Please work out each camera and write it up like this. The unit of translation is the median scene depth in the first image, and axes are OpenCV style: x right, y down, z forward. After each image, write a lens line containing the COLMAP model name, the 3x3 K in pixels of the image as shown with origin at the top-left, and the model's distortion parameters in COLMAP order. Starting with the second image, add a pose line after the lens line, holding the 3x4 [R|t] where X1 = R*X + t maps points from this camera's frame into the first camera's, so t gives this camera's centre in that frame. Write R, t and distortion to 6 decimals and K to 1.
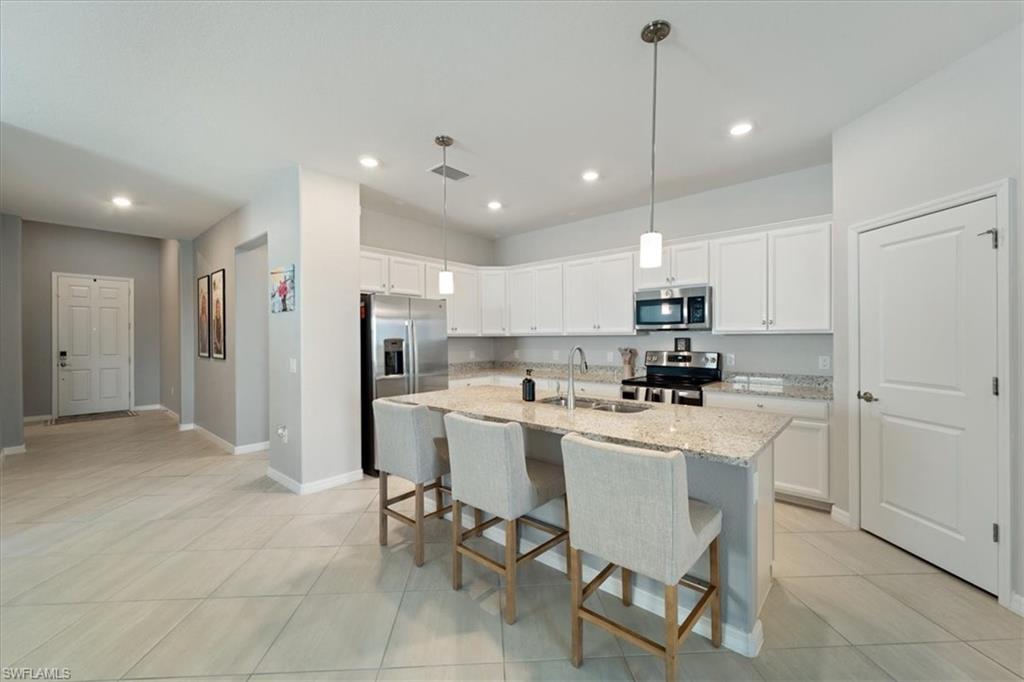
lens RADIAL K [[409.5, 0, 505.0], [0, 409.5, 341.7], [0, 0, 1]] dist [0.001768, 0.000013]
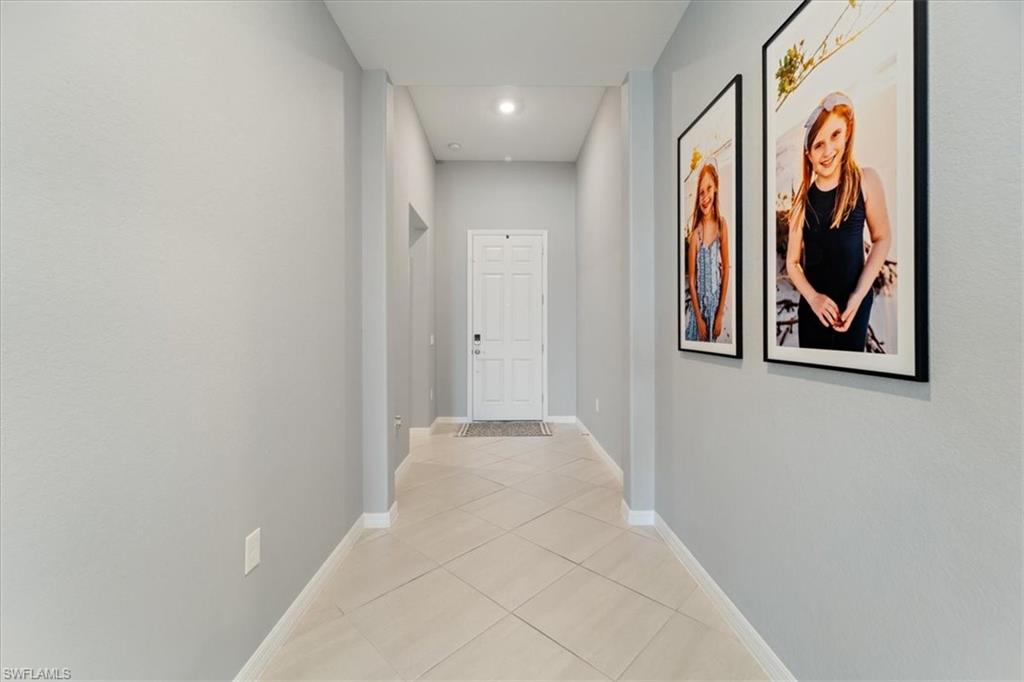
lens RADIAL K [[409.5, 0, 505.0], [0, 409.5, 341.7], [0, 0, 1]] dist [0.001768, 0.000013]
pose [[0.671834, 0.022126, -0.740371, -0.486189], [-0.002860, 0.999624, 0.027278, 0.016708], [0.740696, -0.016209, 0.671645, 0.533096]]
